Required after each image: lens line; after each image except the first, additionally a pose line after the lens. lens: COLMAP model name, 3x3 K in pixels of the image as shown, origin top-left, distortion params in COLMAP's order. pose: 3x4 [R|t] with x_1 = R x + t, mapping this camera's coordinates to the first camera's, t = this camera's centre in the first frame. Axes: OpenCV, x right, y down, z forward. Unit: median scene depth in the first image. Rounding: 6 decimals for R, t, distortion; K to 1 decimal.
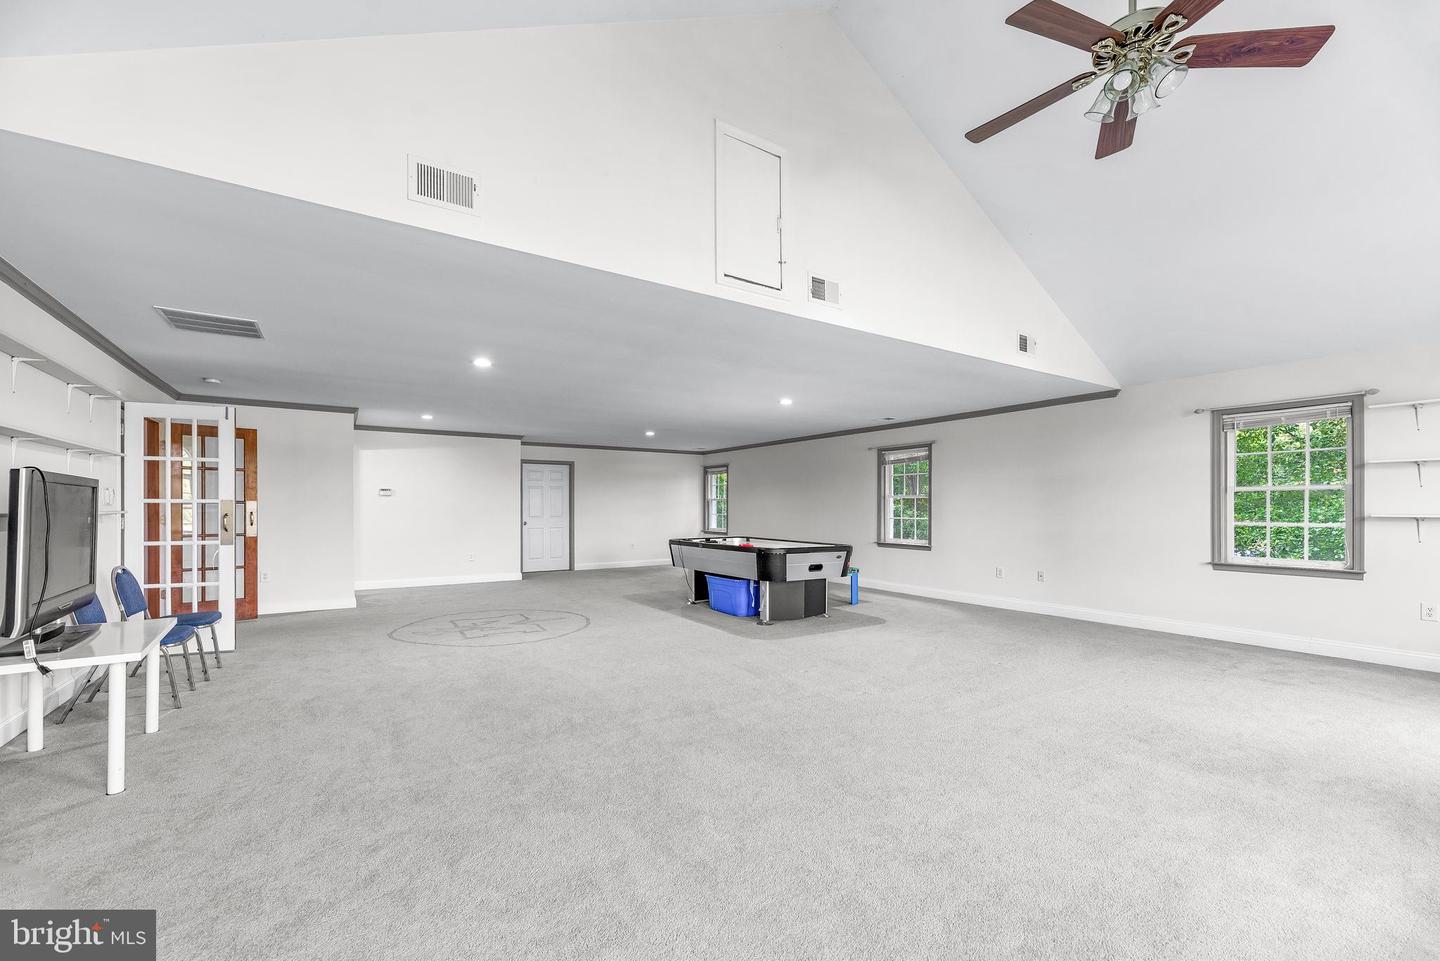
lens RADIAL K [[583.1, 0, 713.9], [0, 583.1, 514.2], [0, 0, 1]] dist [0.001913, 0.000427]
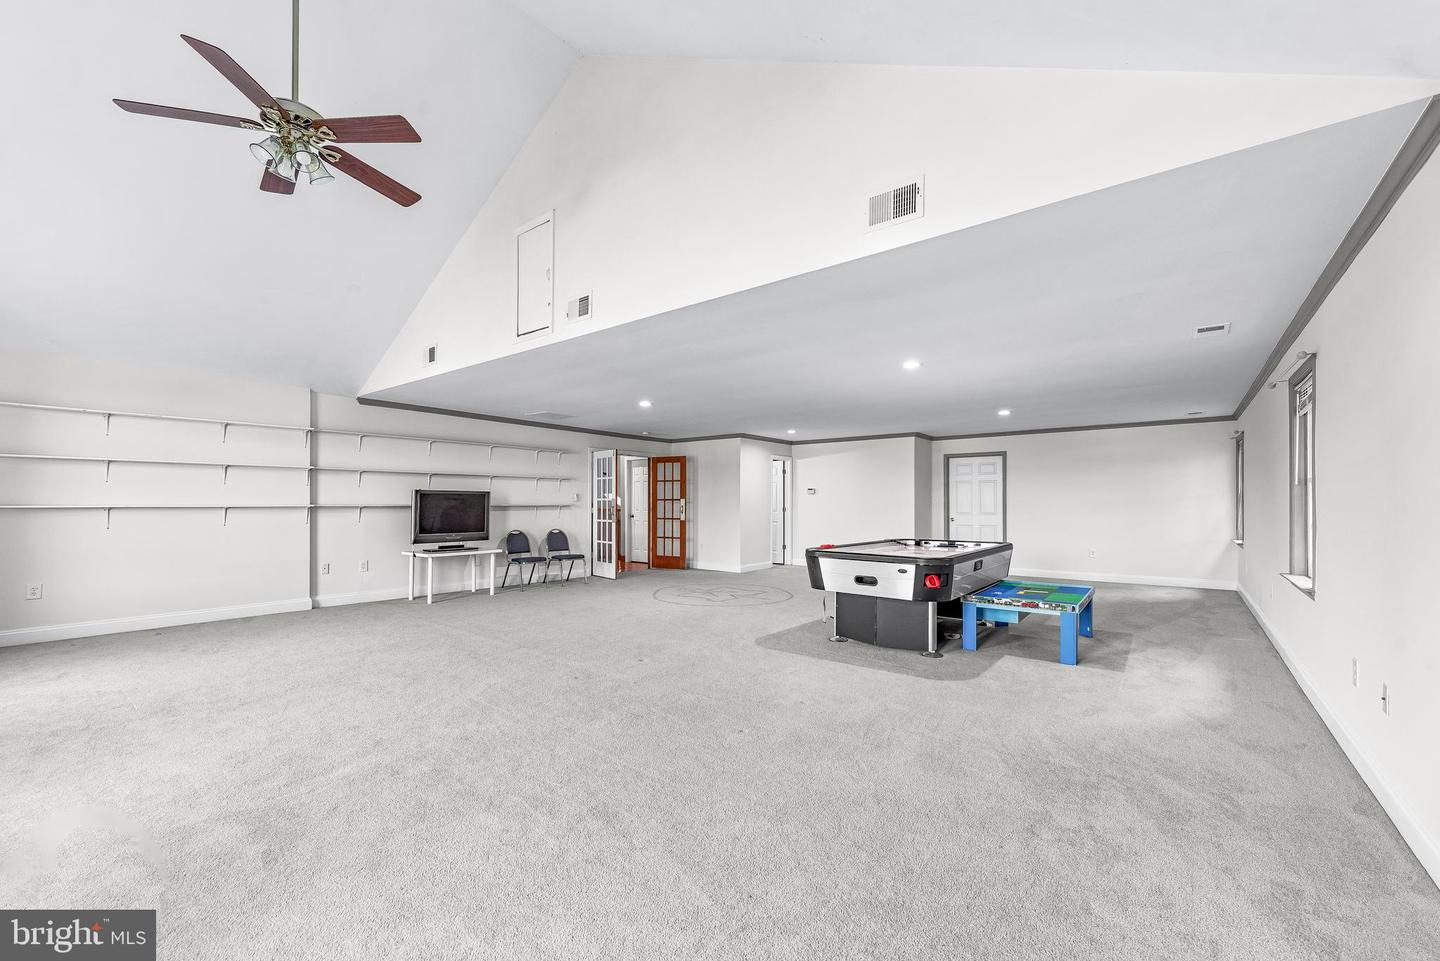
lens RADIAL K [[593.1, 0, 725.6], [0, 593.1, 495.0], [0, 0, 1]] dist [0.002525, 0.000218]
pose [[0.325195, -0.013187, -0.945555, 0.780904], [-0.013581, 0.999735, -0.018614, -0.003285], [0.945550, 0.018894, 0.324929, 0.521020]]
